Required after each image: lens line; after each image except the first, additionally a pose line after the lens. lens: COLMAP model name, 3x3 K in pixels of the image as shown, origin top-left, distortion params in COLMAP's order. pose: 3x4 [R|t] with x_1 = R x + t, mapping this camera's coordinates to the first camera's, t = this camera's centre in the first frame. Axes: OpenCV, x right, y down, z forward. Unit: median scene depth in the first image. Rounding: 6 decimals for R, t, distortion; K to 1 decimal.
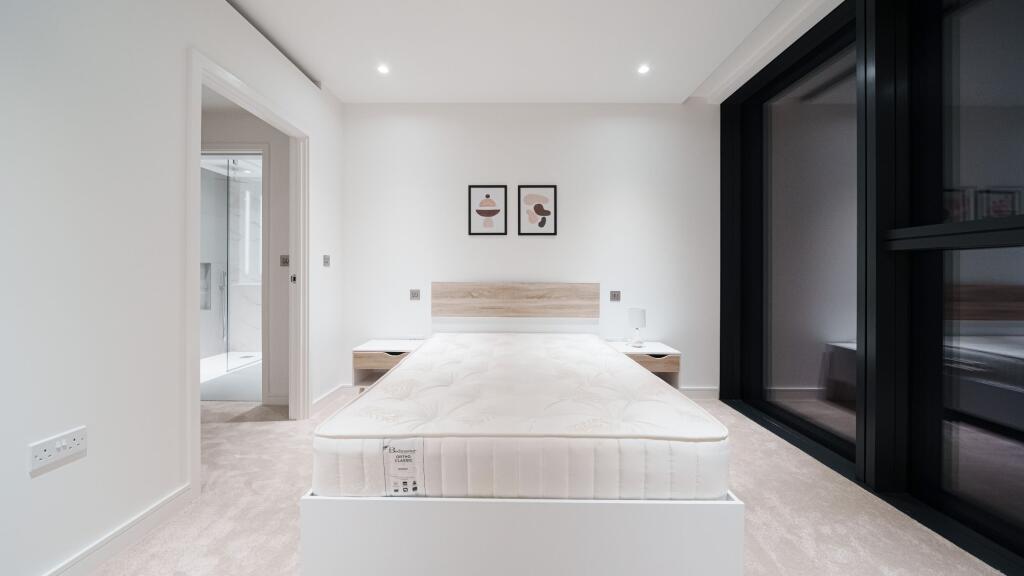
lens RADIAL K [[354.9, 0, 506.0], [0, 354.9, 271.1], [0, 0, 1]] dist [-0.004631, -0.000612]
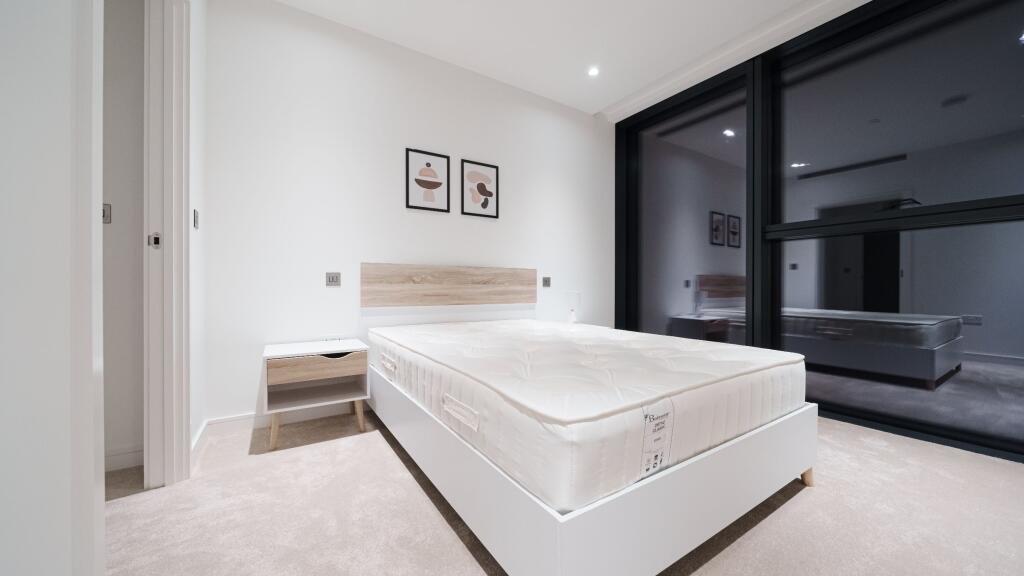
lens RADIAL K [[354.9, 0, 491.4], [0, 354.9, 287.9], [0, 0, 1]] dist [-0.004631, -0.000612]
pose [[0.844725, 0.000770, 0.535201, -0.390797], [-0.003465, 0.999986, 0.004030, 0.083217], [-0.535190, -0.005259, 0.844715, 0.203158]]
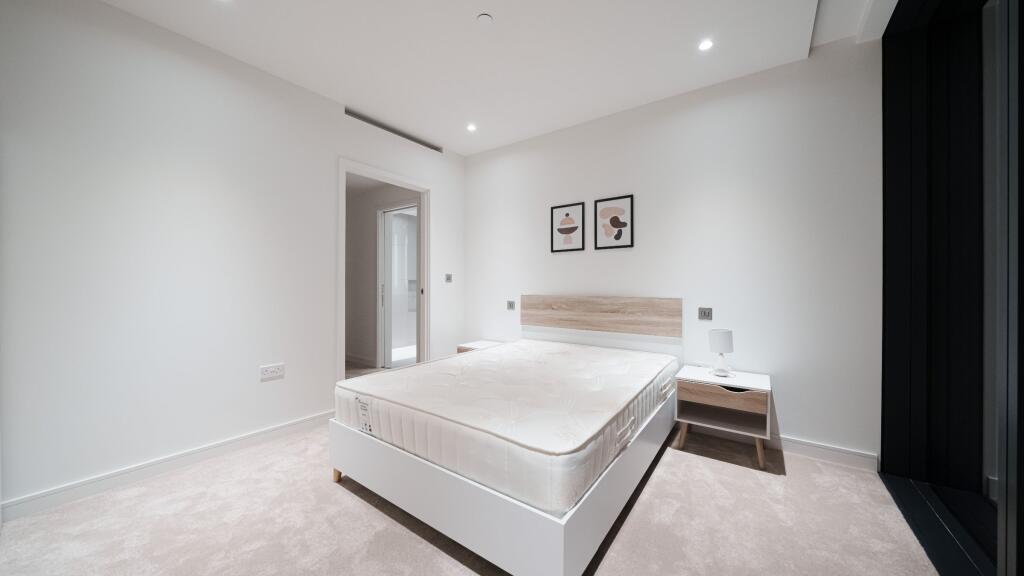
lens RADIAL K [[354.9, 0, 513.7], [0, 354.9, 279.6], [0, 0, 1]] dist [-0.004631, -0.000612]
pose [[0.814607, -0.011960, -0.579890, 0.440165], [0.006148, 0.999909, -0.011987, -0.004893], [0.579981, 0.006200, 0.814606, 0.041544]]
